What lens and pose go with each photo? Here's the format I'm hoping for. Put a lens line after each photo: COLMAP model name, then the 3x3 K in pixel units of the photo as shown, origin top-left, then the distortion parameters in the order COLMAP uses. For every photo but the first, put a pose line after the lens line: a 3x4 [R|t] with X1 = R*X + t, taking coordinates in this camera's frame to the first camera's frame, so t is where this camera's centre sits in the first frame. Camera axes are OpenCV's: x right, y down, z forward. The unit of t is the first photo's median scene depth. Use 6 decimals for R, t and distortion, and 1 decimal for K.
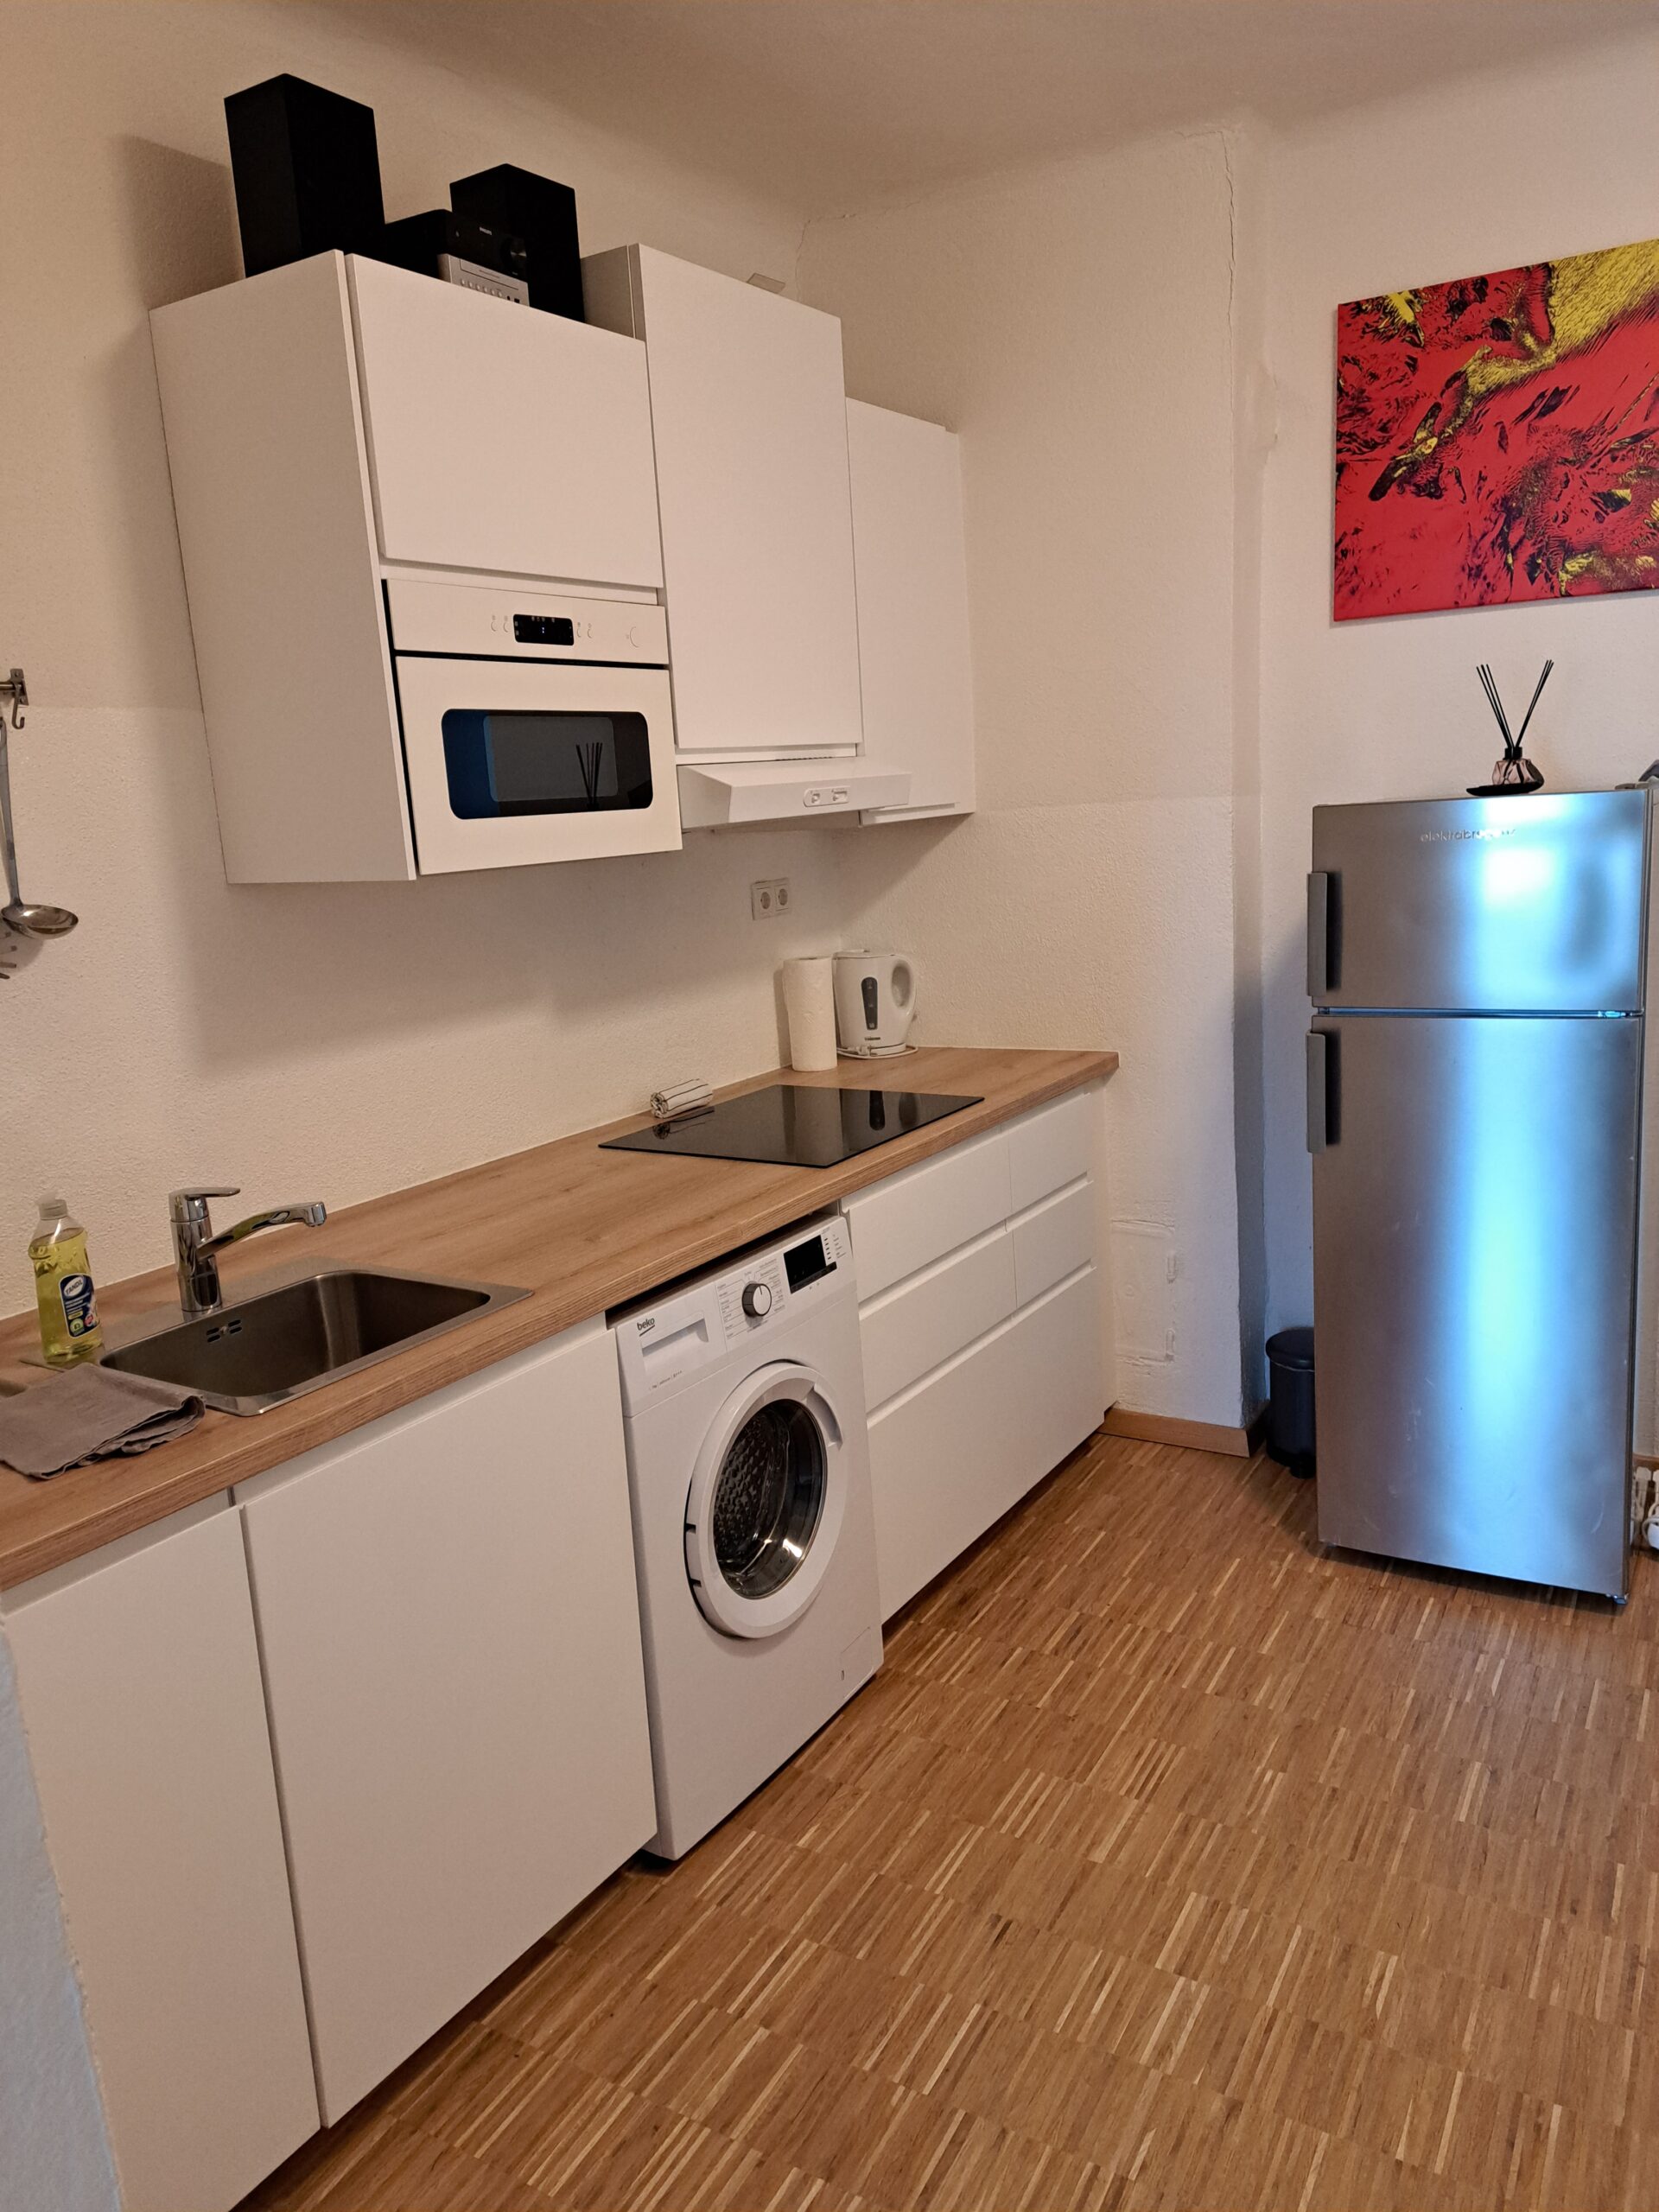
lens RADIAL K [[1574.2, 0, 832.6], [0, 1574.2, 1105.5], [0, 0, 1]] dist [-0.000876, -0.015426]
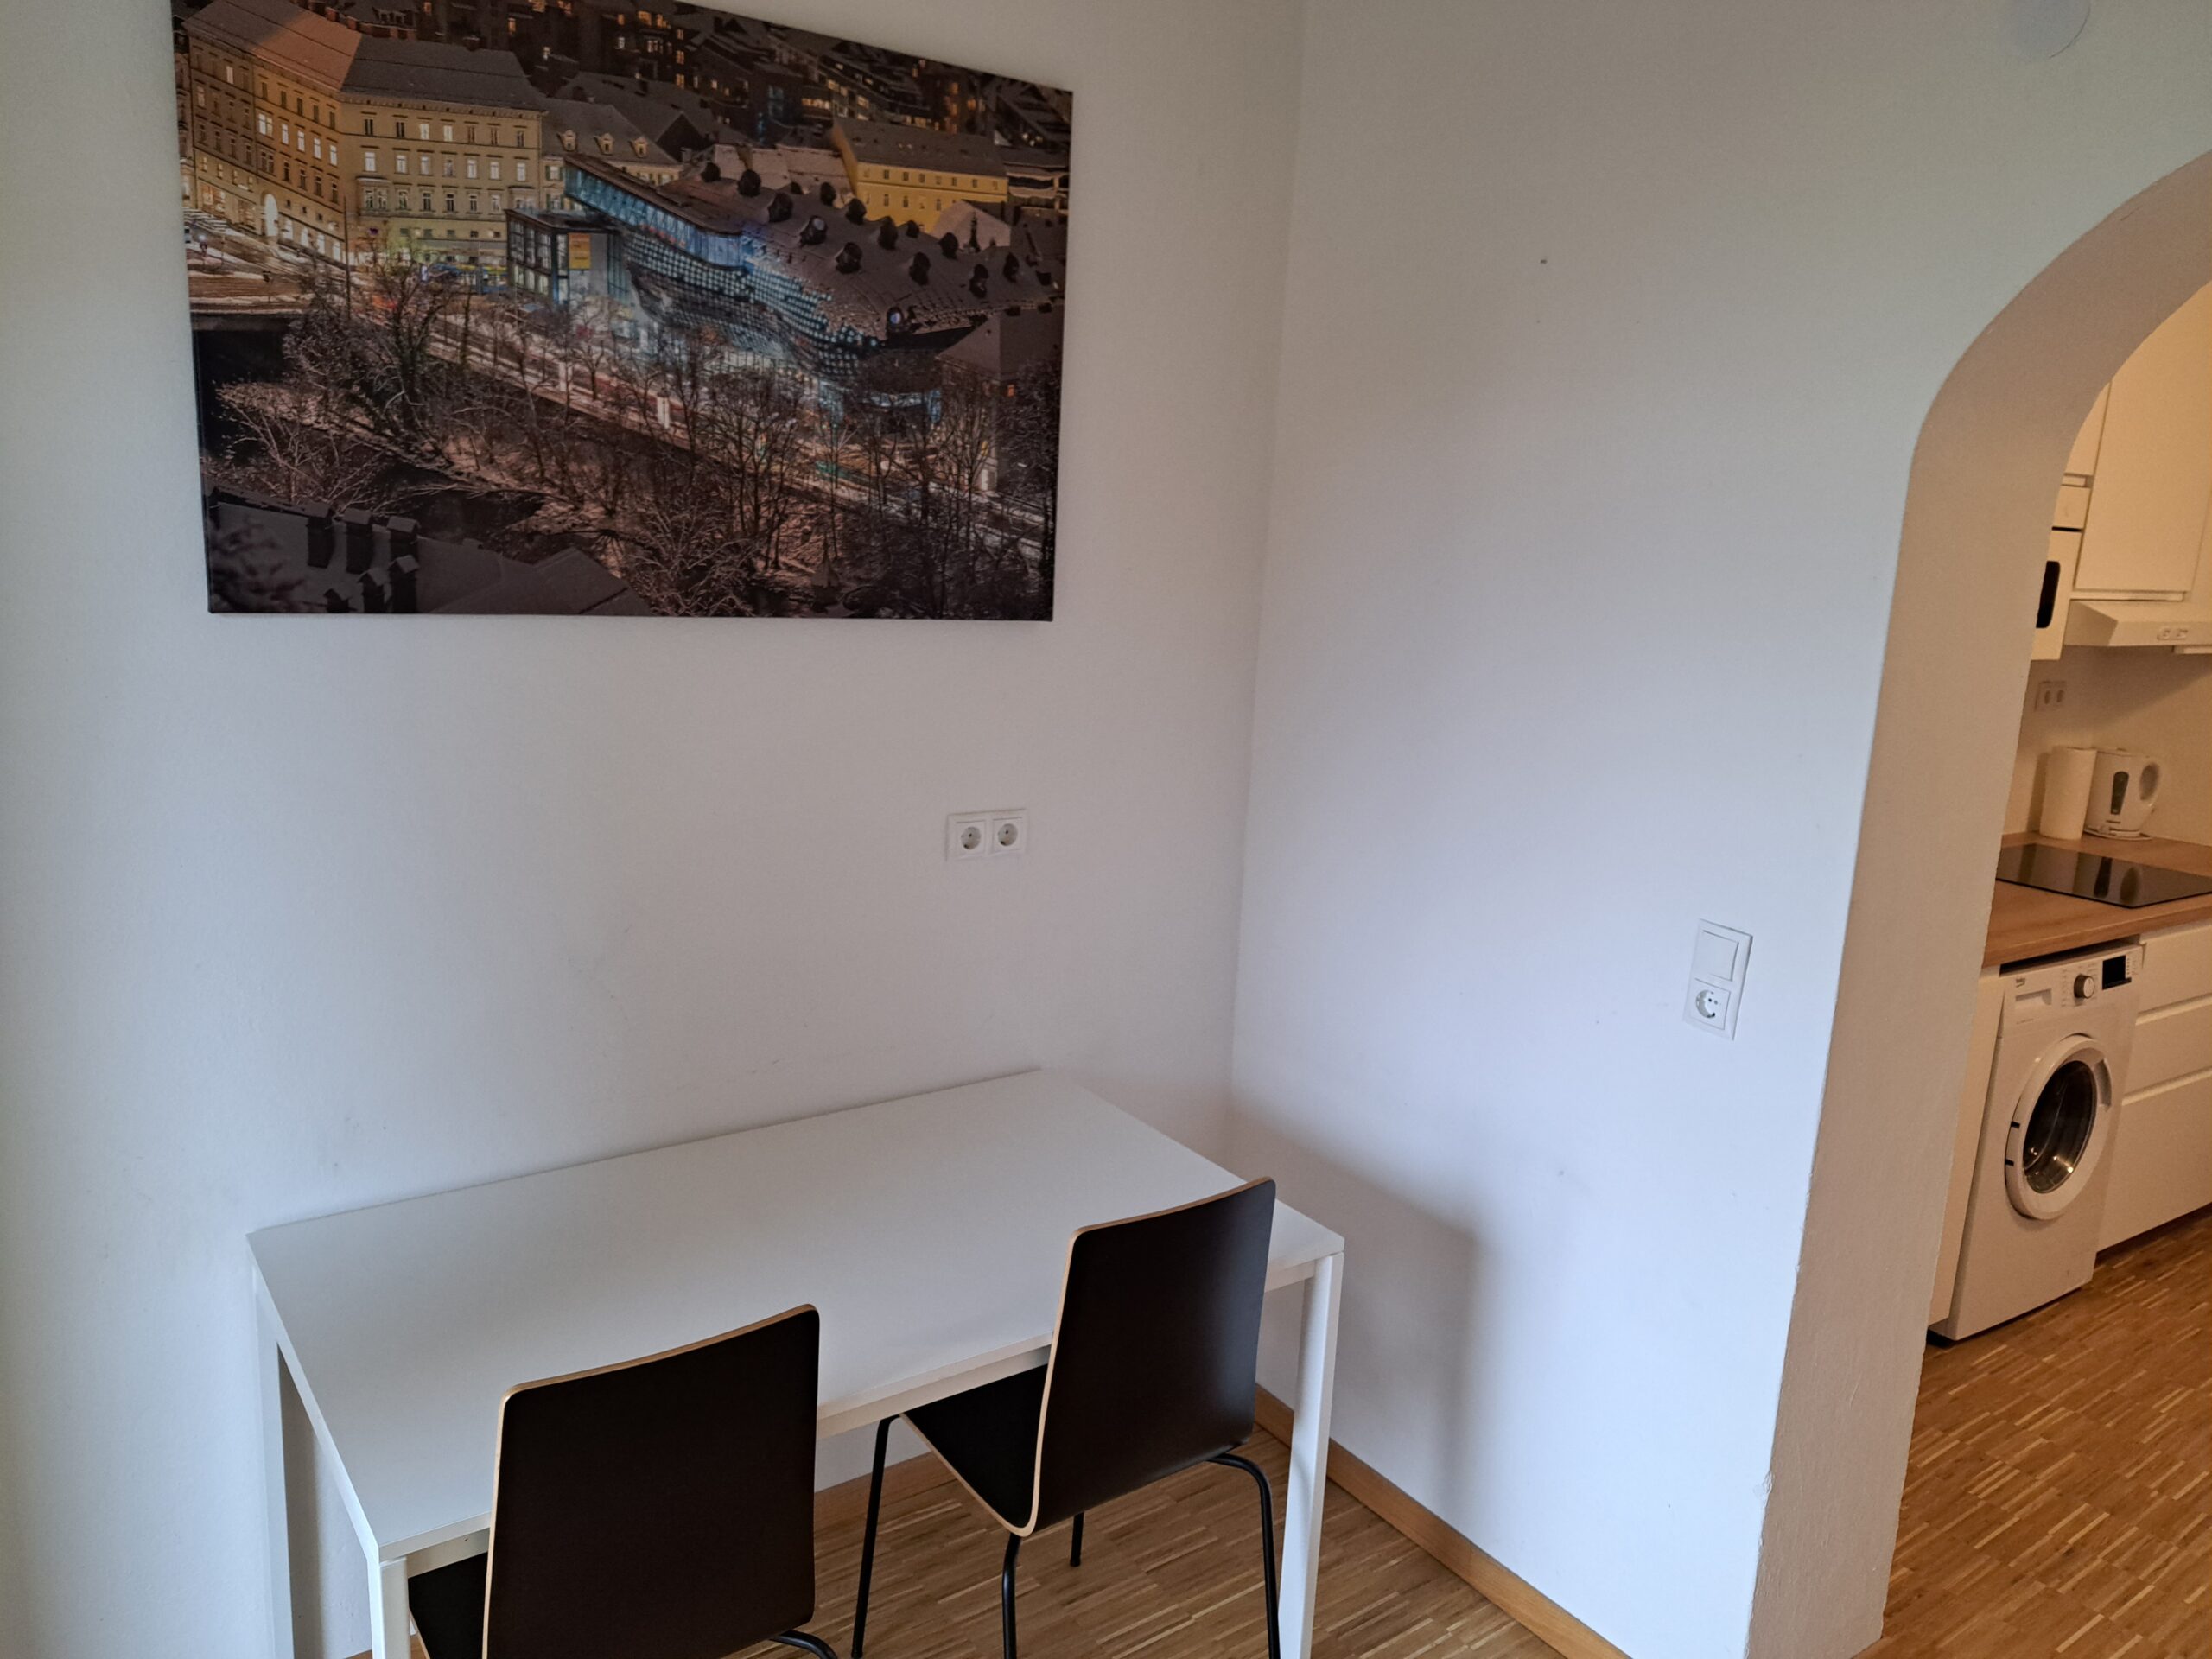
lens RADIAL K [[1574.2, 0, 1099.0], [0, 1574.2, 821.2], [0, 0, 1]] dist [-0.000876, -0.015426]
pose [[0.902309, 0.191917, -0.386014, -0.319511], [-0.190935, 0.980734, 0.041284, 0.084925], [0.386500, 0.036452, 0.921569, -0.631005]]
